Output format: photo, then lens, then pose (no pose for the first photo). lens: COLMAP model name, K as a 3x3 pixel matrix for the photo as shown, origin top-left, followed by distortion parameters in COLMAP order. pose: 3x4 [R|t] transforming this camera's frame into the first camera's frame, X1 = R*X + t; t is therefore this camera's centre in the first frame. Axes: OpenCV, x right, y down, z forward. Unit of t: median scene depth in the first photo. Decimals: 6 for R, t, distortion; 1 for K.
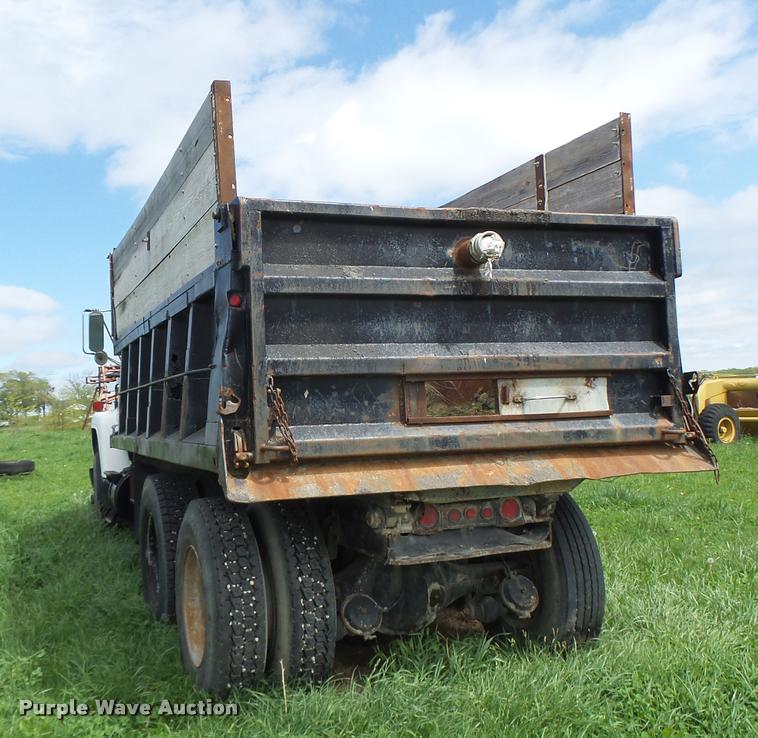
lens RADIAL K [[811.5, 0, 379.0], [0, 811.5, 369.0], [0, 0, 1]] dist [-0.002672, 0.000425]
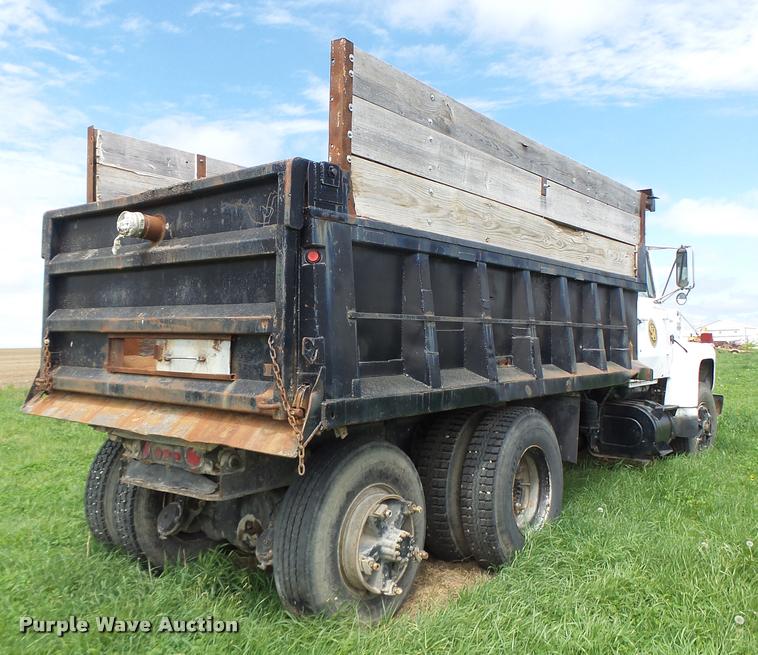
lens RADIAL K [[692.0, 0, 353.3], [0, 692.0, 307.2], [0, 0, 1]] dist [0.002725, 0.007210]
pose [[0.540266, 0.006761, -0.841467, 1.066815], [0.014552, 0.999743, 0.017376, -0.042388], [0.841368, -0.021632, 0.540029, 0.685441]]
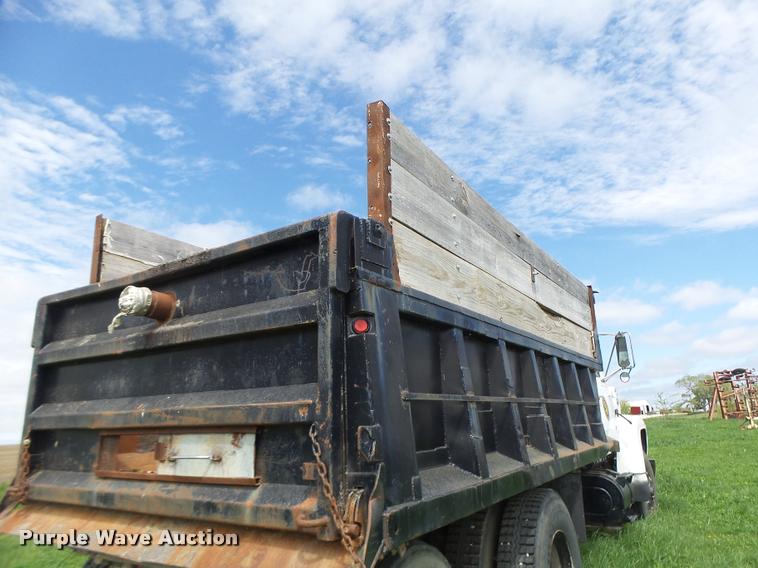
lens RADIAL K [[522.1, 0, 379.0], [0, 522.1, 286.0], [0, 0, 1]] dist [-0.009971, 0.001603]
pose [[0.638892, -0.174139, -0.749328, 0.769774], [0.047013, 0.981061, -0.187908, -0.029992], [0.767858, 0.084825, 0.634979, 0.767333]]
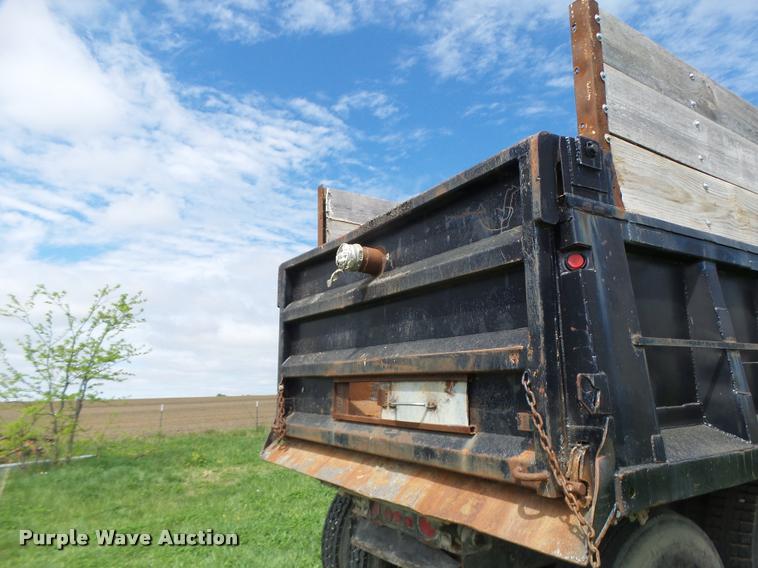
lens RADIAL K [[515.8, 0, 378.2], [0, 515.8, 288.4], [0, 0, 1]] dist [-0.006797, 0.001513]
pose [[0.257012, -0.140176, -0.956188, 0.741769], [0.053165, 0.989977, -0.130840, -0.017748], [0.964945, -0.017209, 0.261889, 0.803700]]
